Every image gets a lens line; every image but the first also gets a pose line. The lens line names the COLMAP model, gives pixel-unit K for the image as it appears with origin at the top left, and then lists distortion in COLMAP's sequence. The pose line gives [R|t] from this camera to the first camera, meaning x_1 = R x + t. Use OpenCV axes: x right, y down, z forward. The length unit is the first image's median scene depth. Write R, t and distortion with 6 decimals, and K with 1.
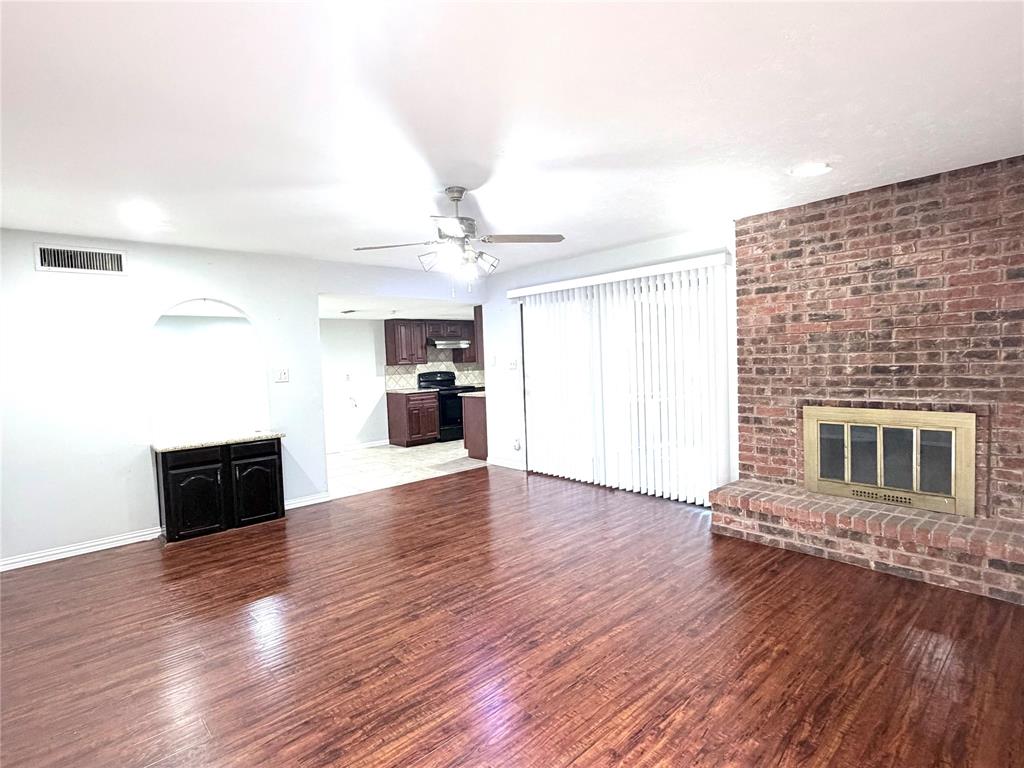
lens RADIAL K [[531.5, 0, 516.3], [0, 531.5, 385.2], [0, 0, 1]] dist [-0.001204, -0.000261]
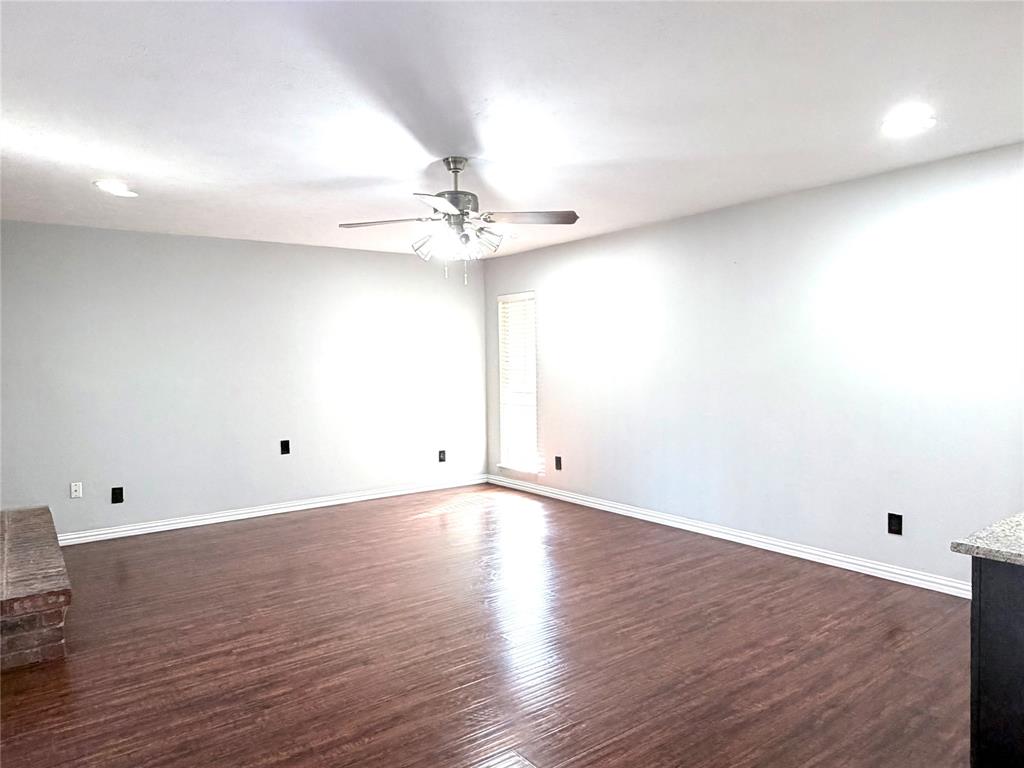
lens RADIAL K [[674.3, 0, 508.5], [0, 674.3, 382.8], [0, 0, 1]] dist [-0.010044, -0.002406]
pose [[-0.994635, 0.050782, 0.090127, -0.256520], [0.058637, 0.994502, 0.086766, -0.086262], [-0.085225, 0.091585, -0.992144, 1.911252]]
